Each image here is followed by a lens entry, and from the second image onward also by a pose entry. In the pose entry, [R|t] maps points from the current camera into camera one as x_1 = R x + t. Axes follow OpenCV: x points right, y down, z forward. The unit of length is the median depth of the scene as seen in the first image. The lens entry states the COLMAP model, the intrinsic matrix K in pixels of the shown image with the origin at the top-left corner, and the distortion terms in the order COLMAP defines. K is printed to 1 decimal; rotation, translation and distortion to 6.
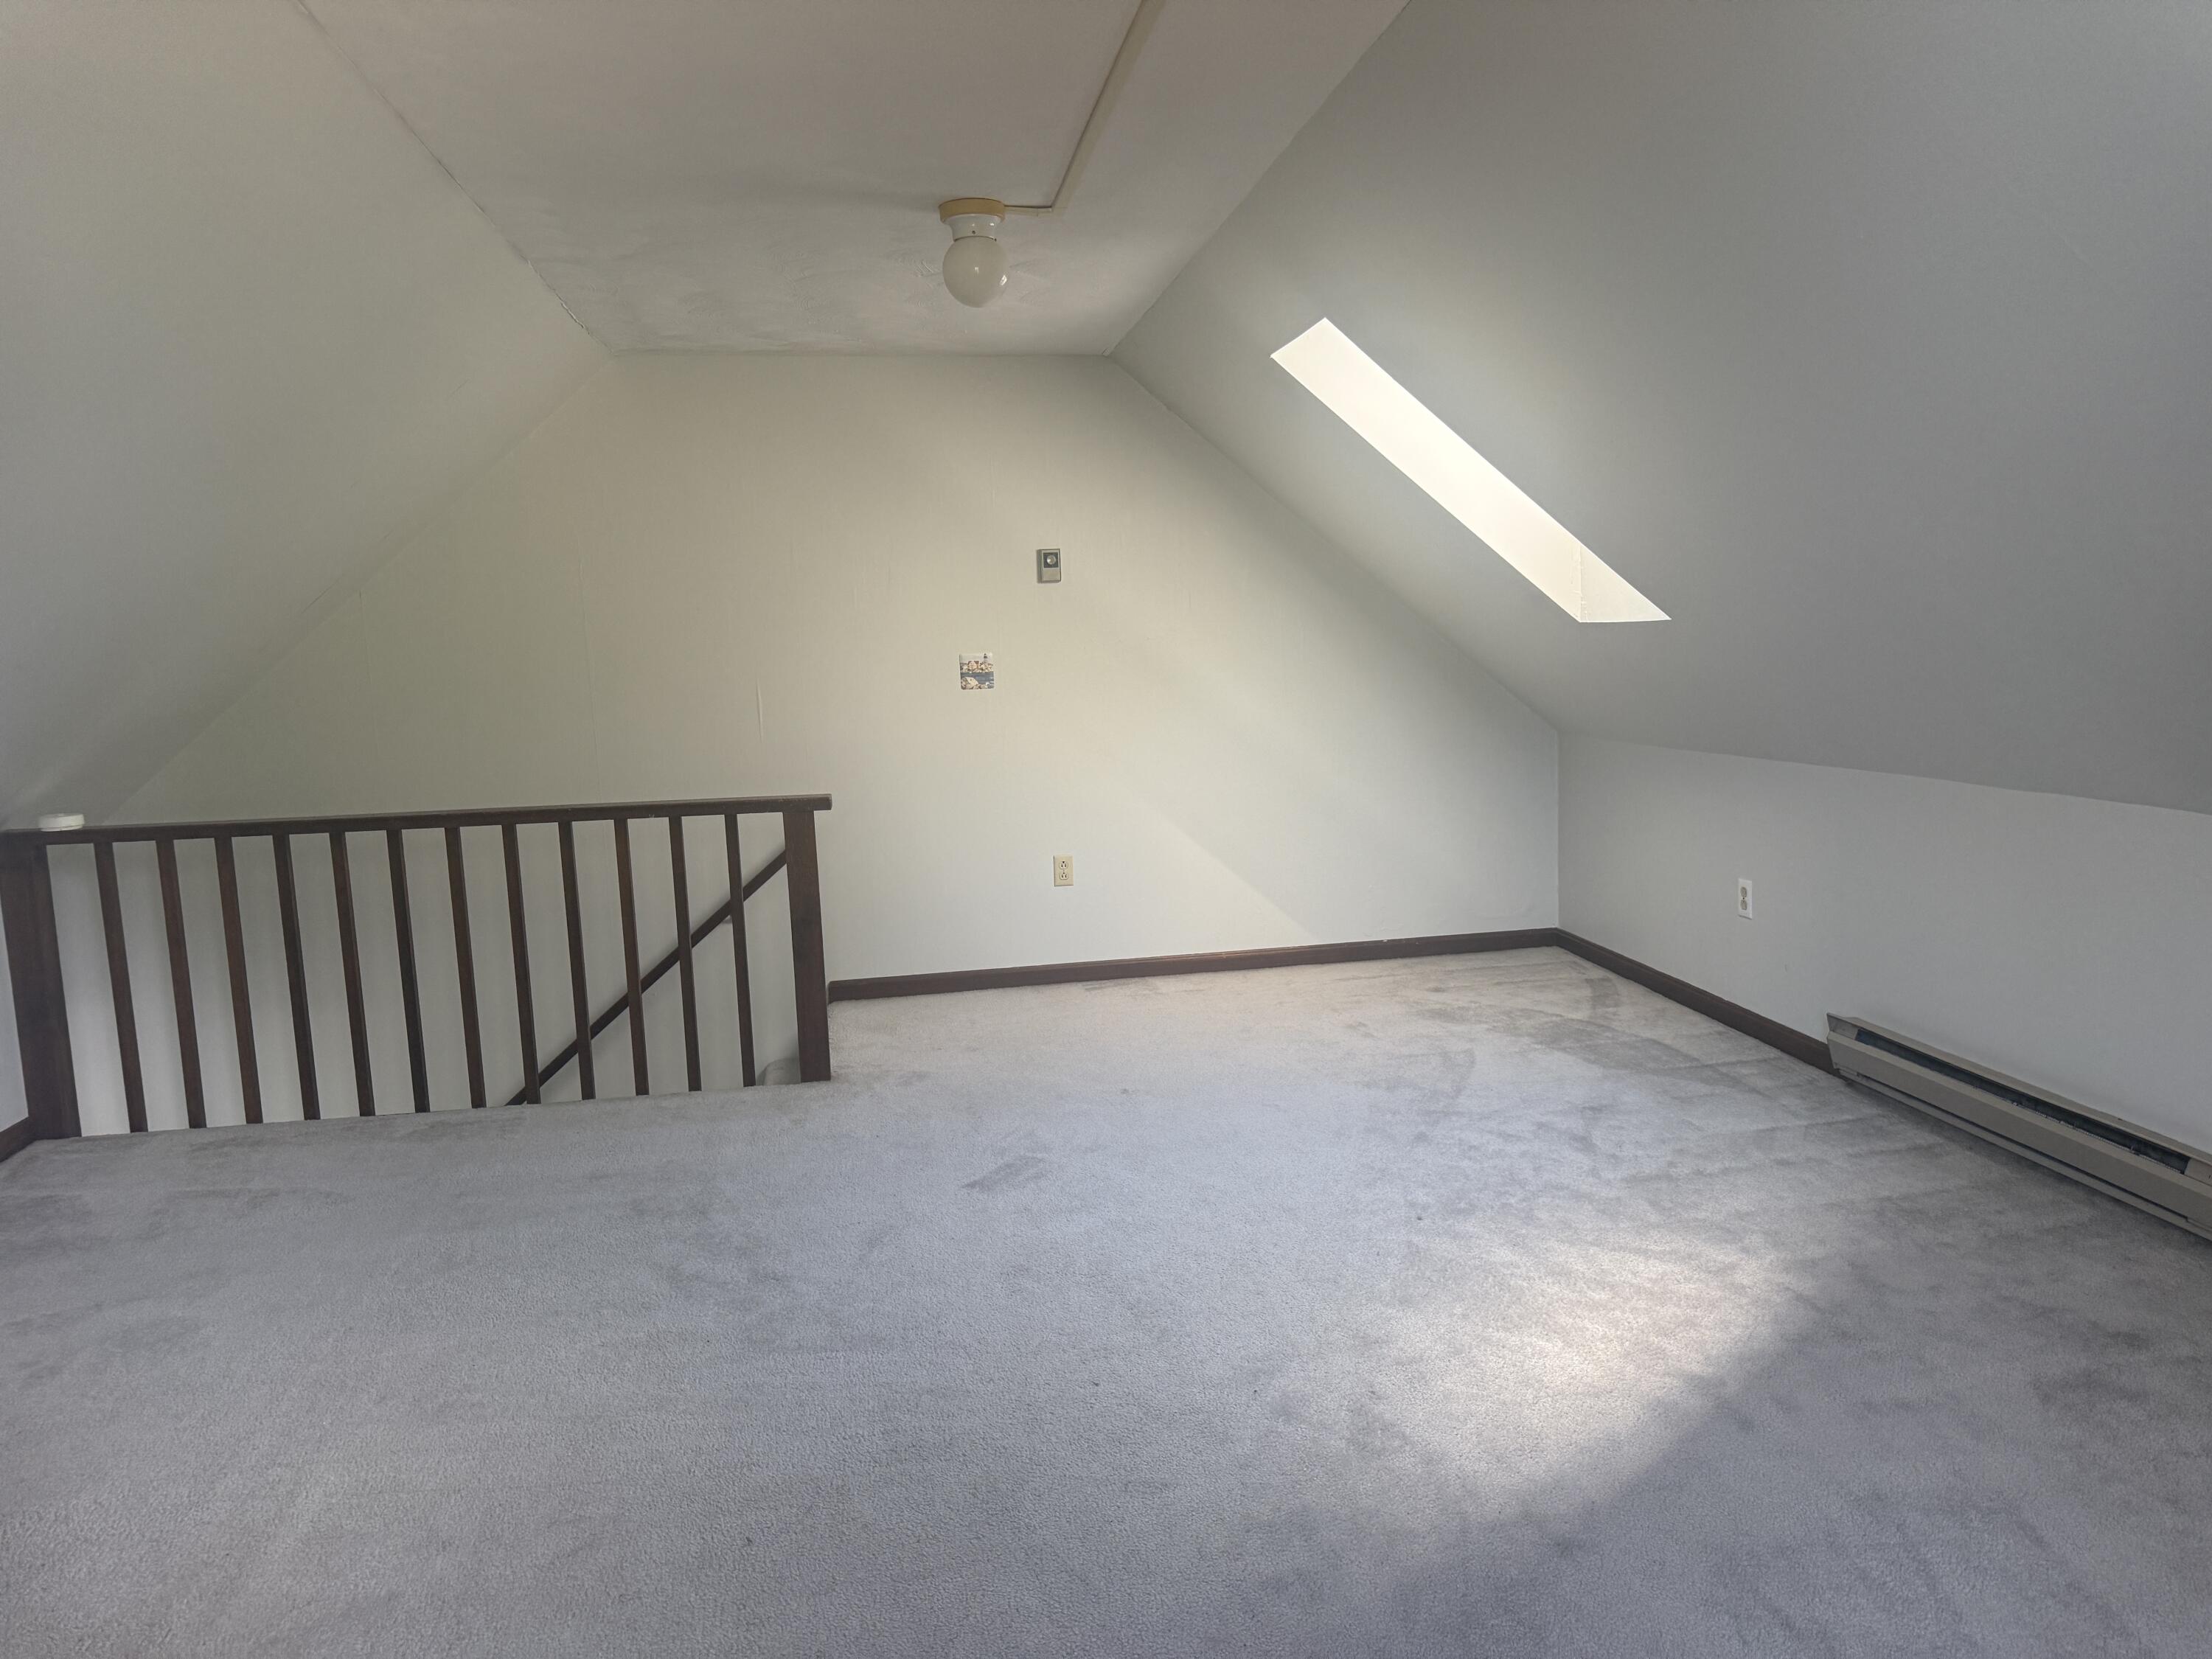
lens RADIAL K [[1564.8, 0, 1094.7], [0, 1564.8, 825.2], [0, 0, 1]] dist [0.045358, -0.052559]
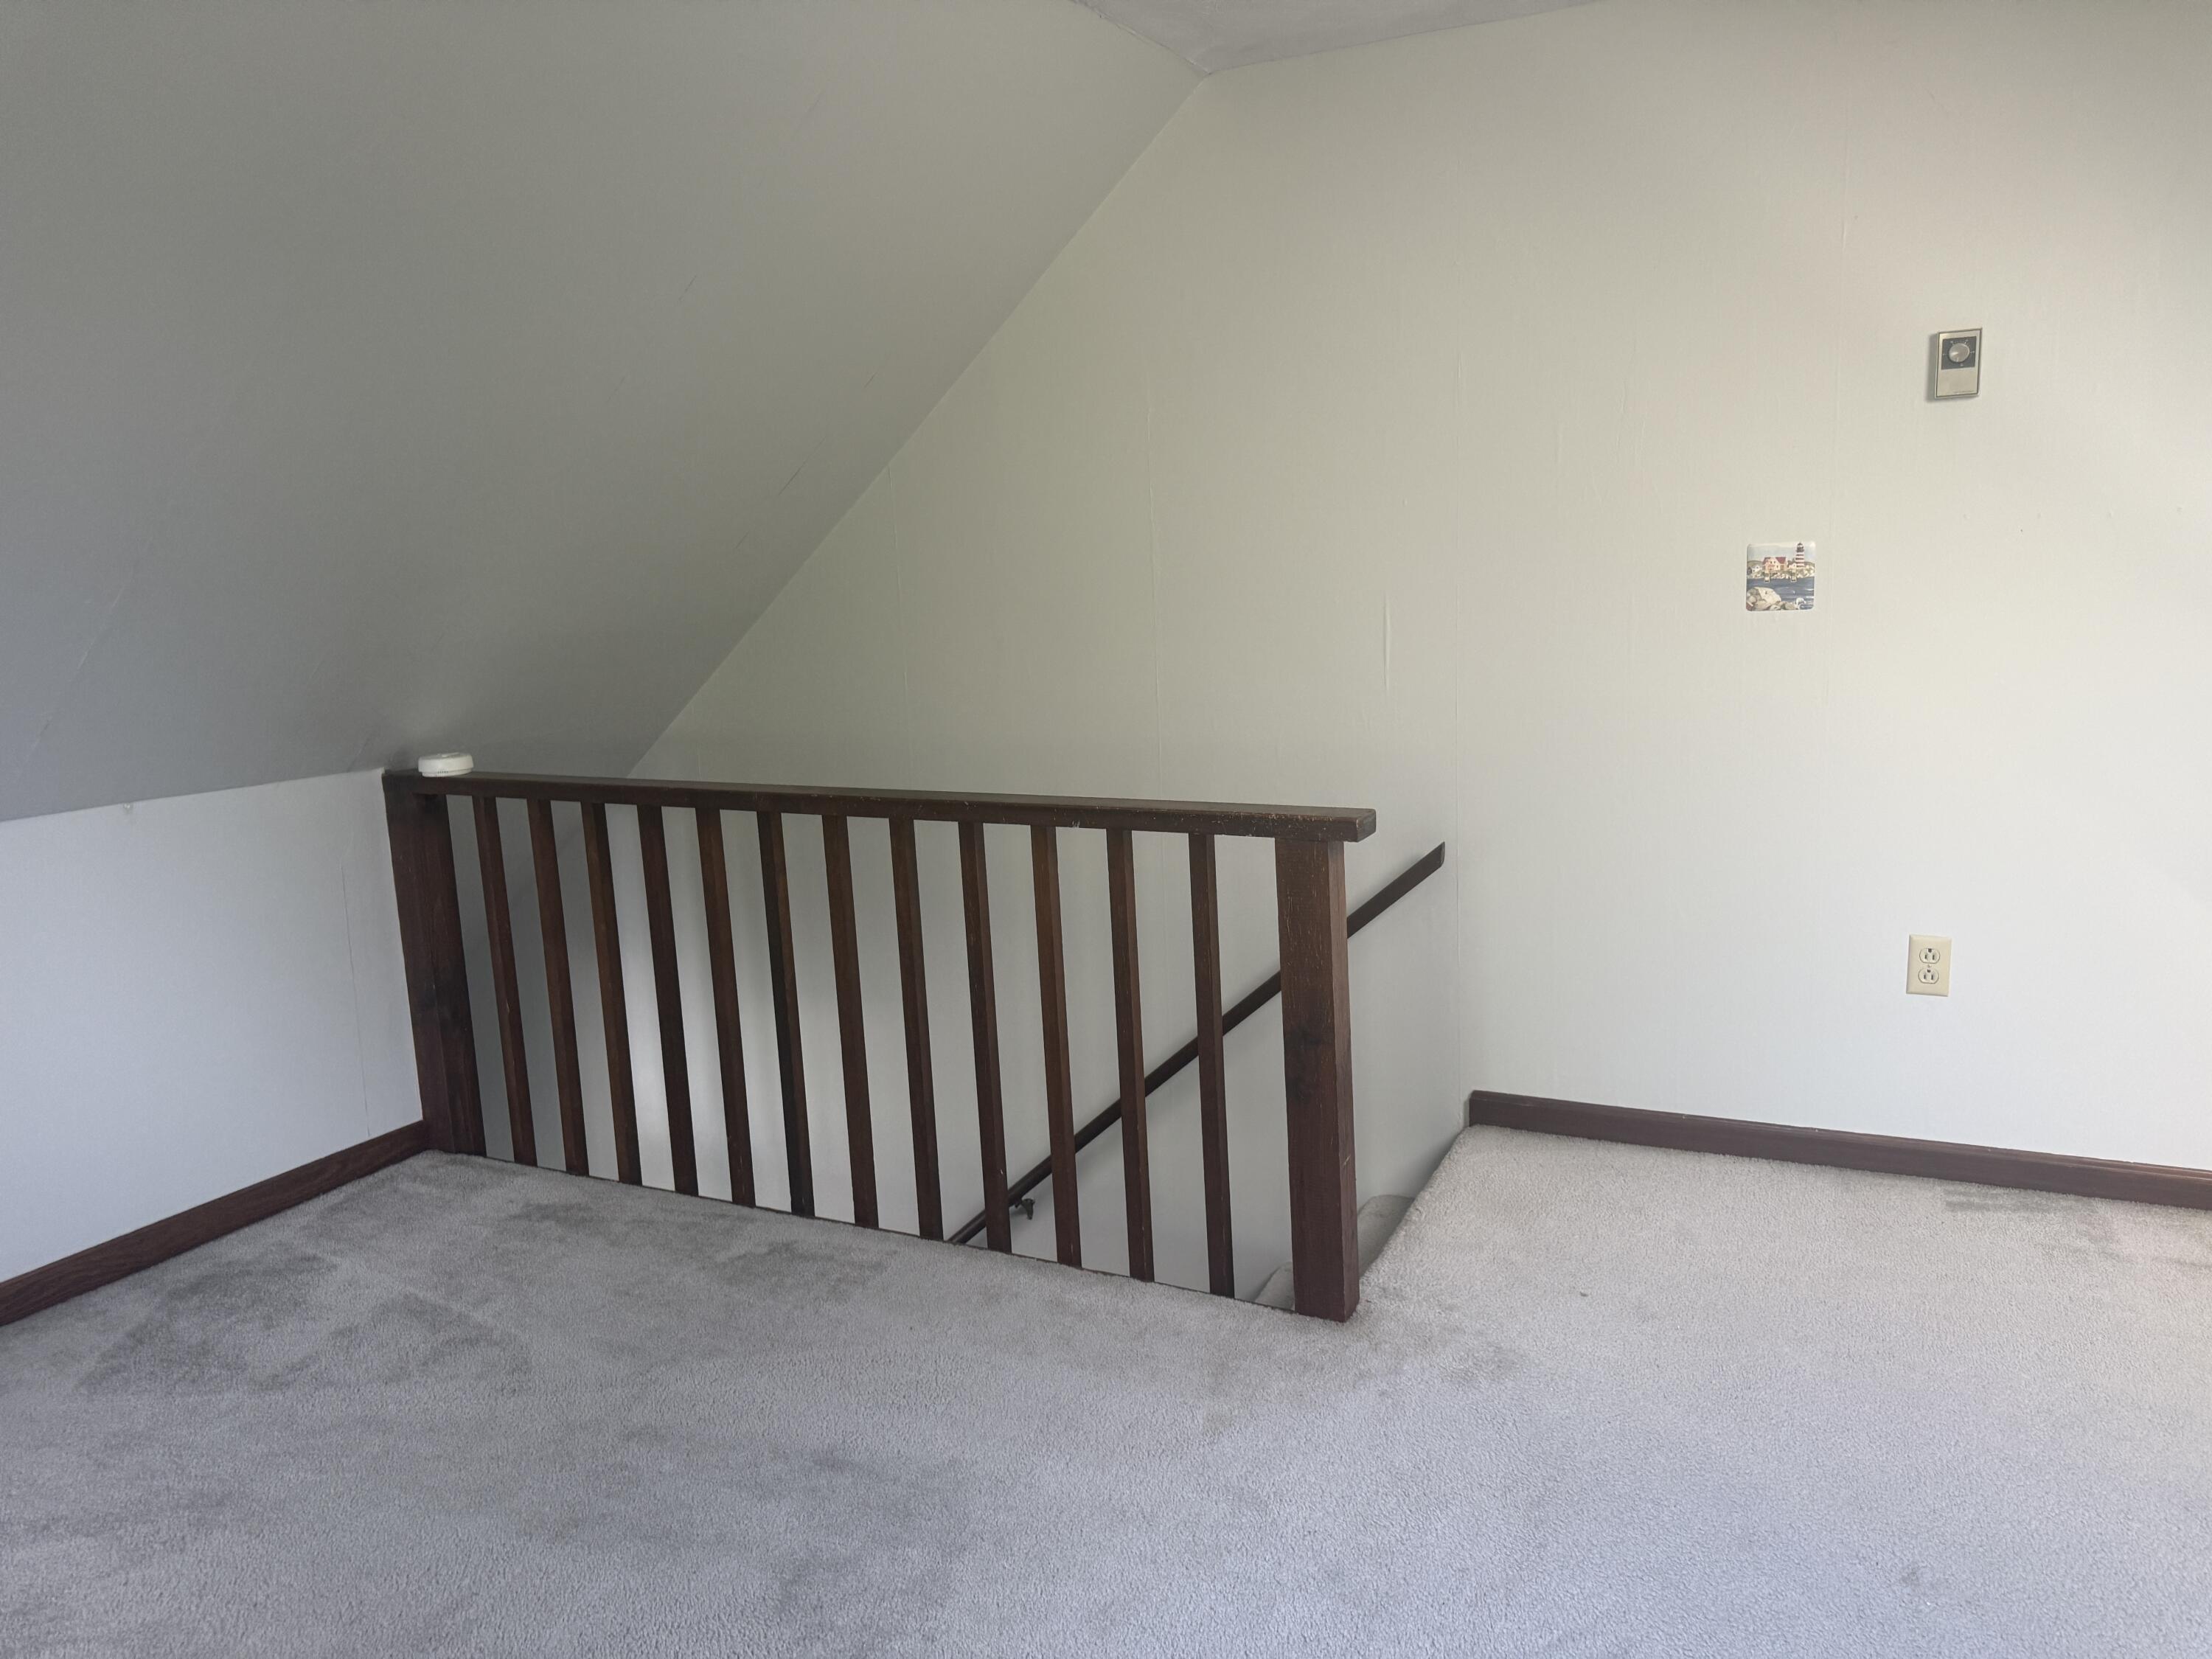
lens RADIAL K [[1564.8, 0, 1109.5], [0, 1564.8, 826.4], [0, 0, 1]] dist [0.045358, -0.052559]
pose [[0.813410, 0.099723, -0.573079, 0.070585], [-0.059615, 0.994299, 0.088406, -0.061161], [0.578628, -0.037746, 0.814718, 0.549233]]
